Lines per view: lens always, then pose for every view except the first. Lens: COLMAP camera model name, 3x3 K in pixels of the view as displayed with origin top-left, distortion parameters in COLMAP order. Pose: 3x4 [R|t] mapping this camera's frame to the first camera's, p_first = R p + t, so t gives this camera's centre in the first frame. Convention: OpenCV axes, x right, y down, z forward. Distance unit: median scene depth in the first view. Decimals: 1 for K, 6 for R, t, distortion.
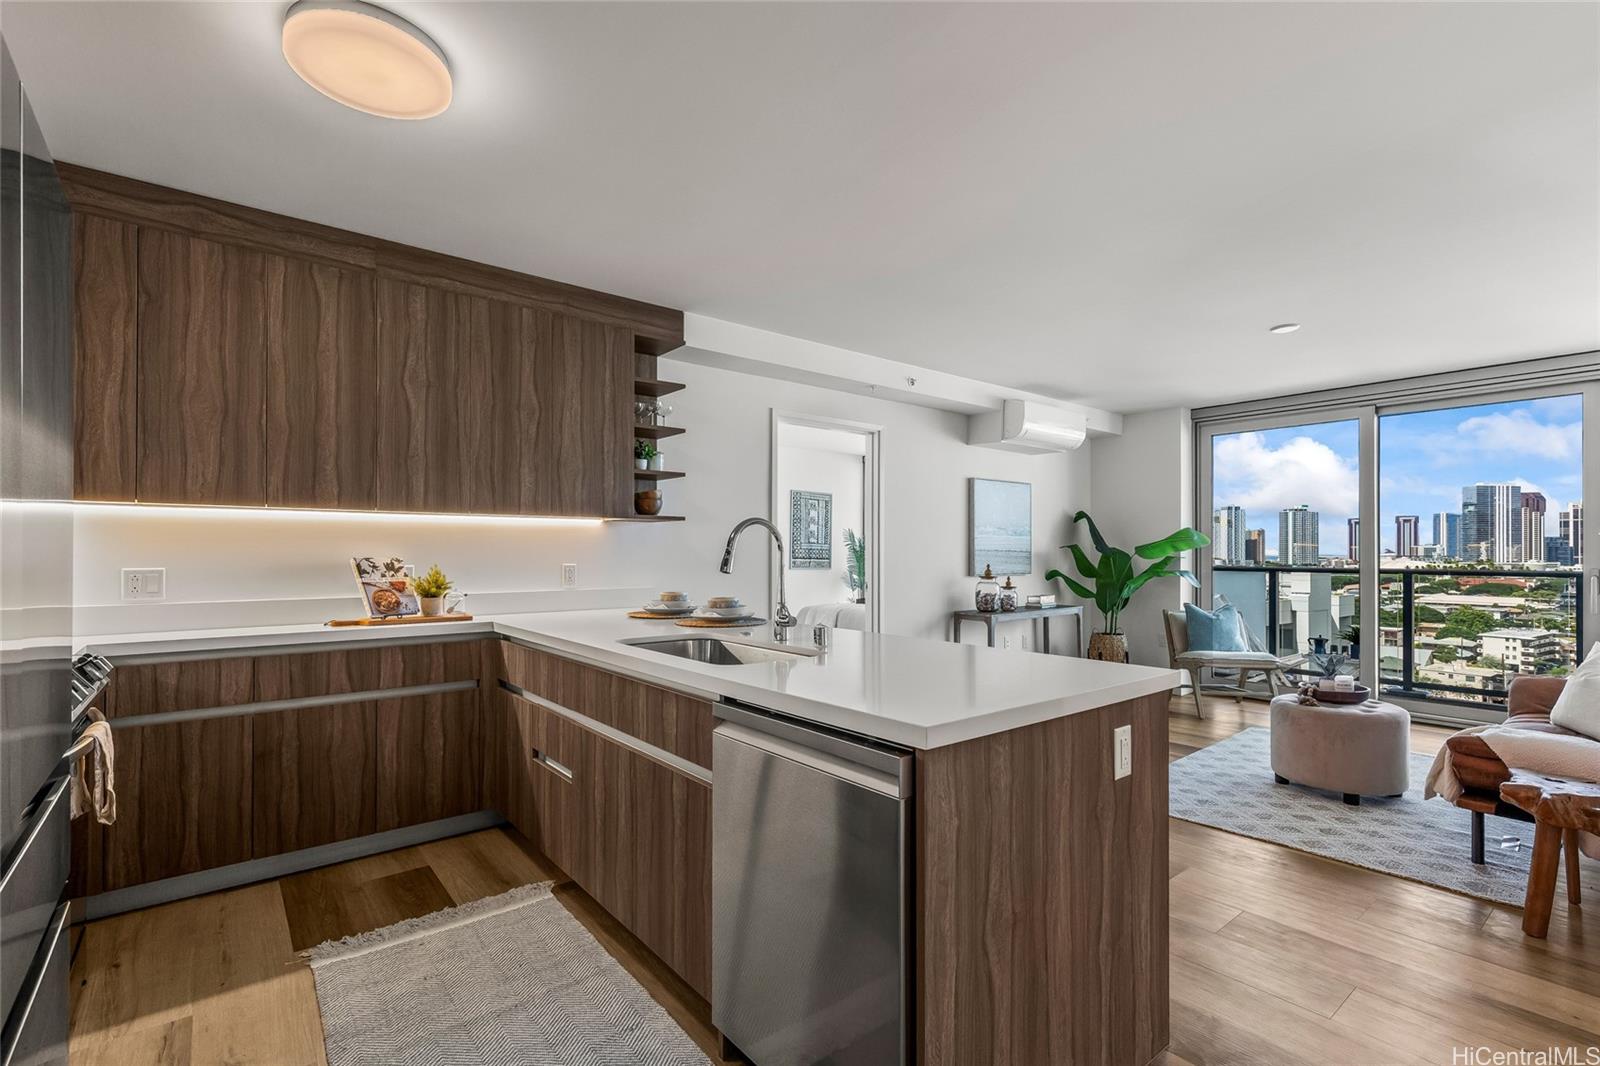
lens RADIAL K [[717.1, 0, 801.4], [0, 717.1, 536.8], [0, 0, 1]] dist [0.009625, -0.001628]
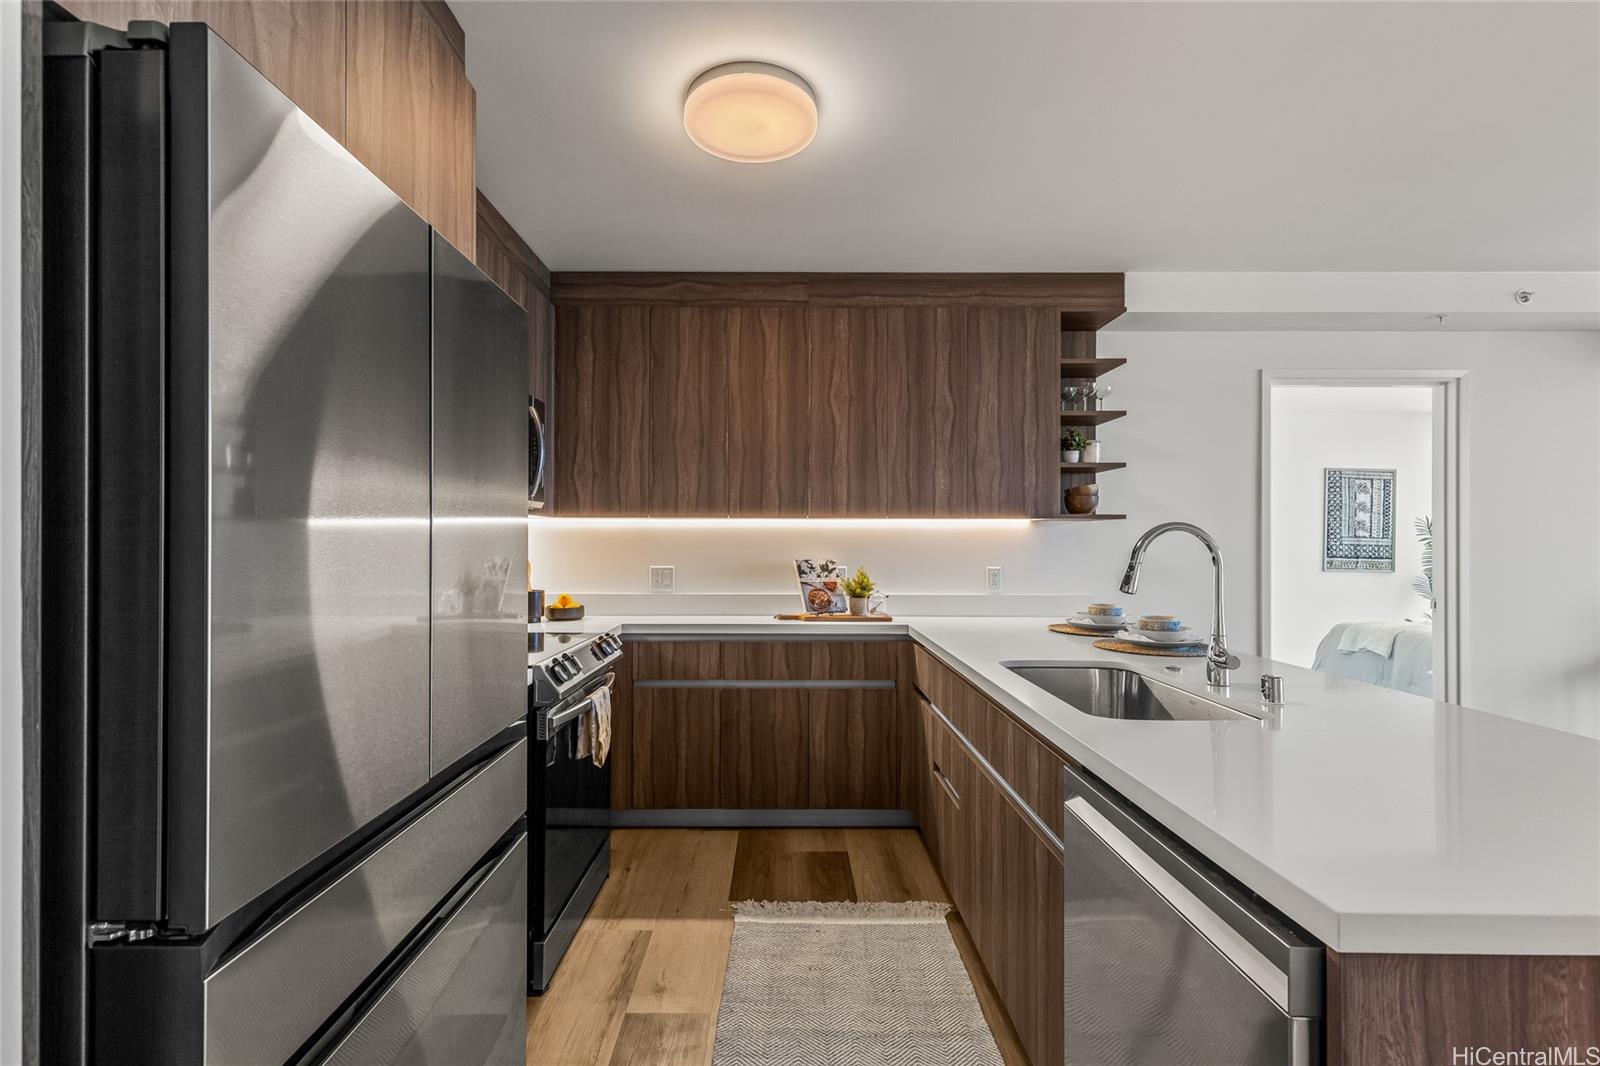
lens RADIAL K [[717.1, 0, 795.5], [0, 717.1, 529.5], [0, 0, 1]] dist [0.009625, -0.001628]
pose [[0.779182, -0.007540, -0.626752, 0.089923], [0.010387, 0.999946, 0.000884, -0.020365], [0.626712, -0.007199, 0.779218, 0.126192]]
